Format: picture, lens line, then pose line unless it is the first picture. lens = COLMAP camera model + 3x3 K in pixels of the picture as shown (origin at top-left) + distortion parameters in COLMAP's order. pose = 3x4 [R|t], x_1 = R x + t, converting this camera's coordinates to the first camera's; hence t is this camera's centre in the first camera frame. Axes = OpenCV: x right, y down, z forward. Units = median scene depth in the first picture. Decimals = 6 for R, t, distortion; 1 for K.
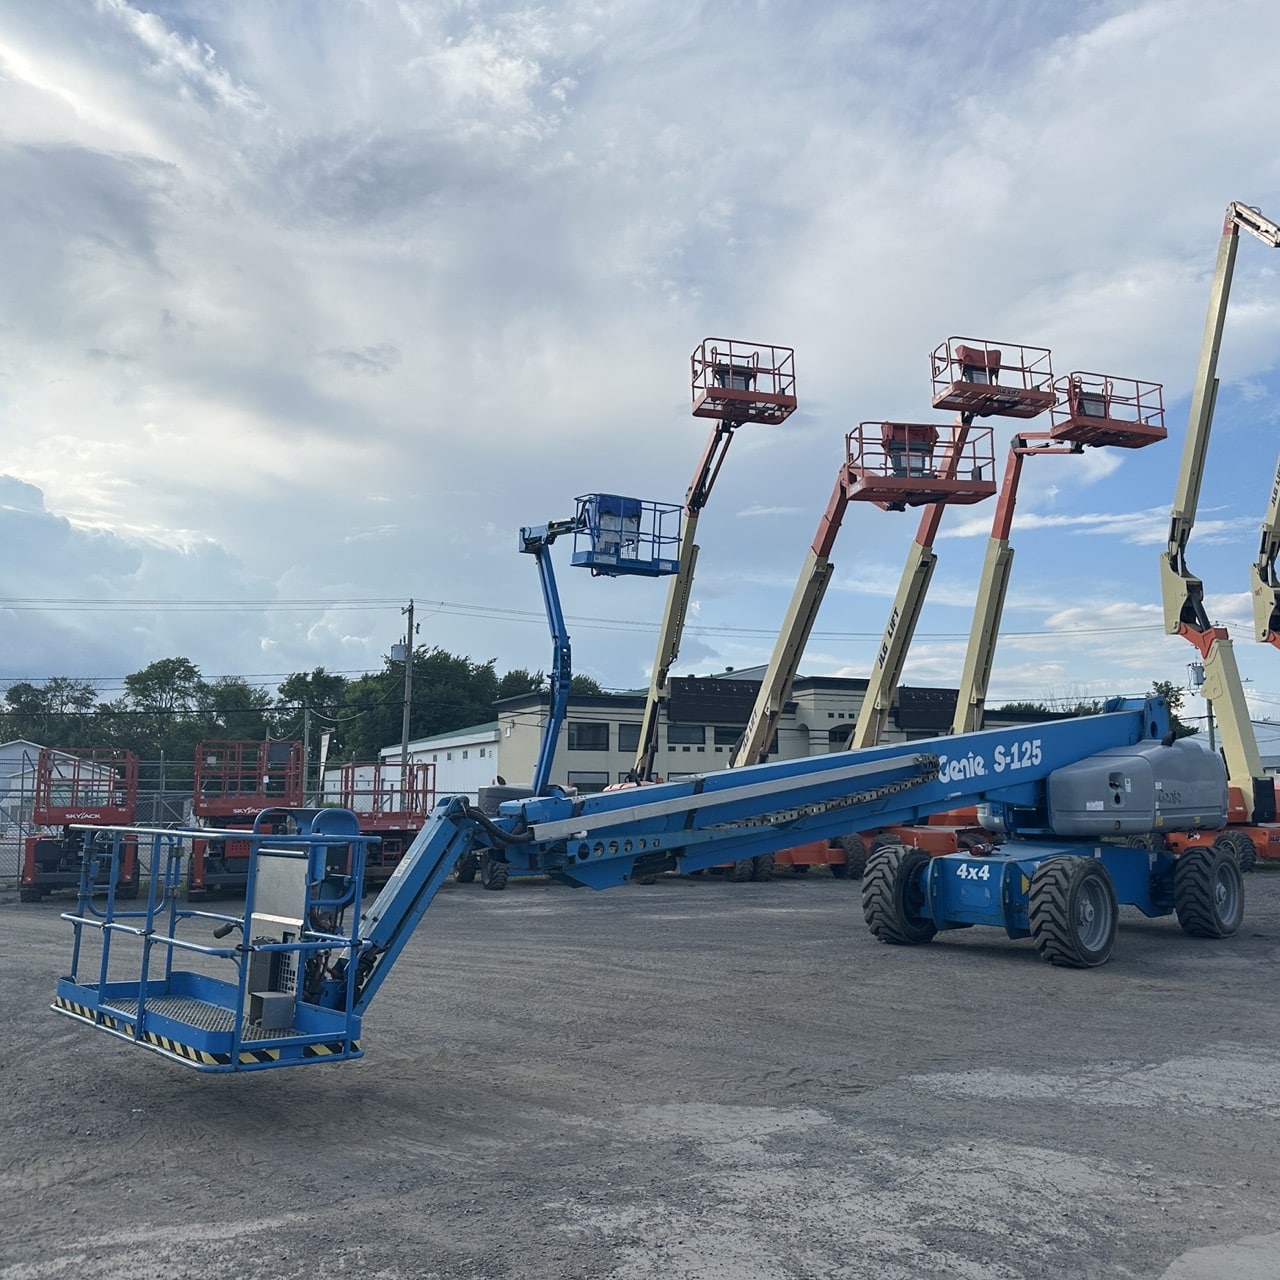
lens RADIAL K [[1198.2, 0, 664.7], [0, 1198.2, 642.8], [0, 0, 1]] dist [0.196633, -0.302392]
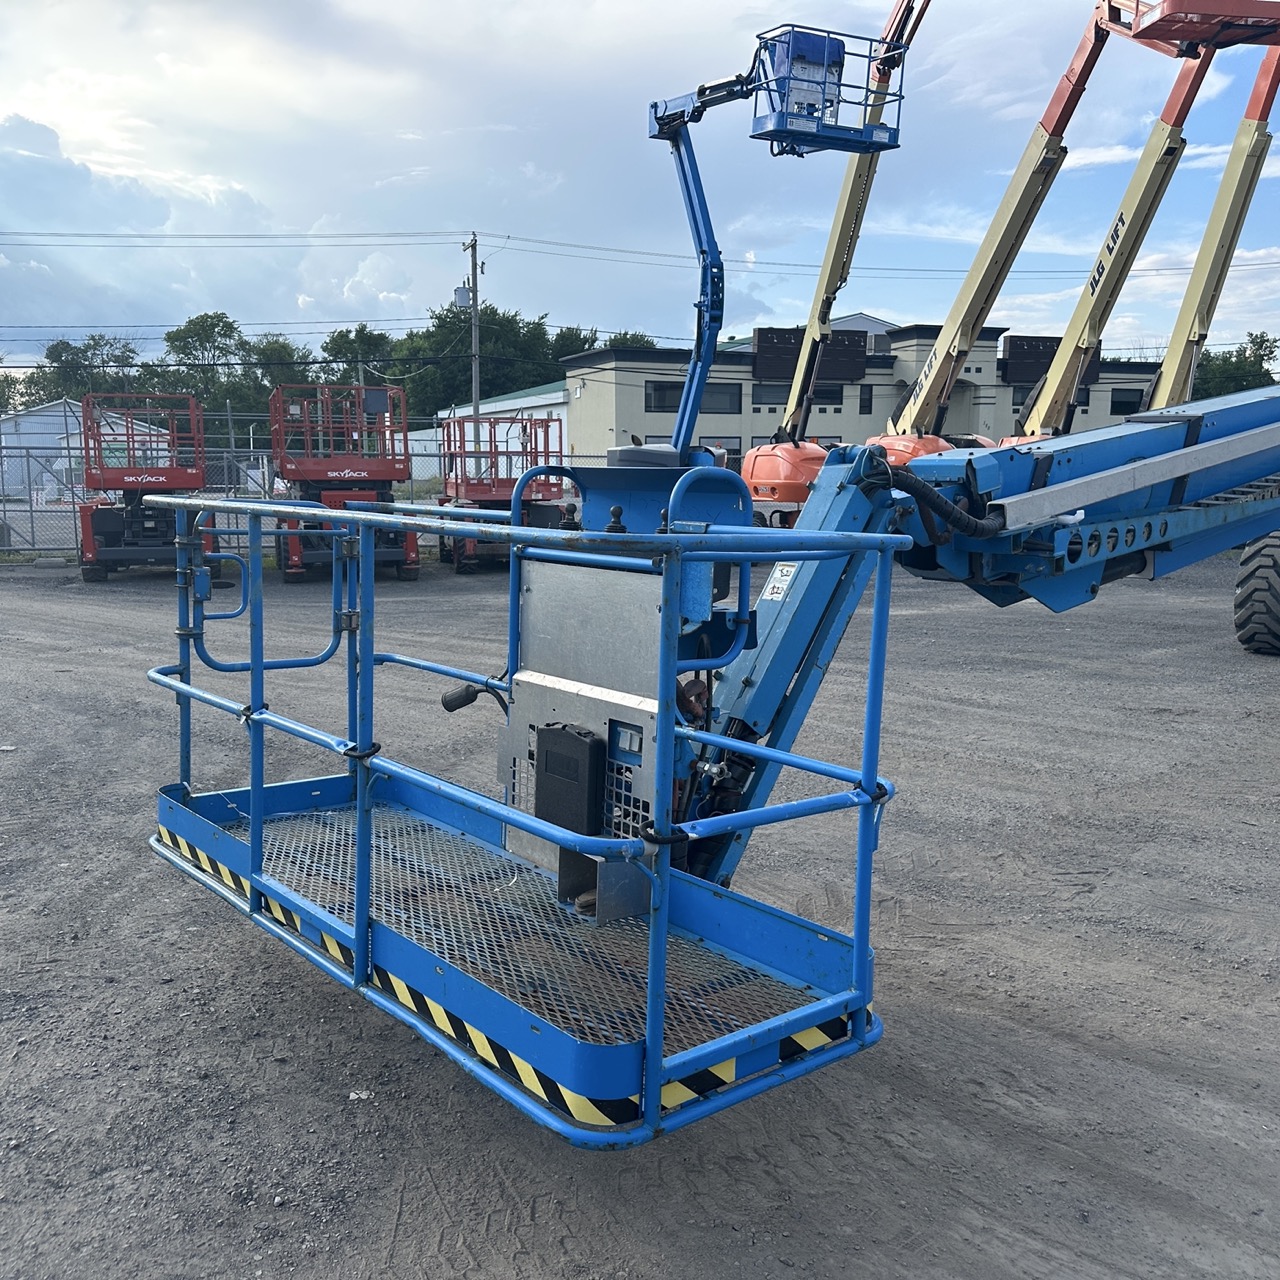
lens RADIAL K [[1174.1, 0, 642.6], [0, 1174.1, 609.0], [0, 0, 1]] dist [0.122282, -0.222200]
pose [[0.999289, -0.000372, -0.037695, -0.090895], [0.009662, 0.969075, 0.246579, 0.026030], [0.036437, -0.246768, 0.968389, 0.183559]]
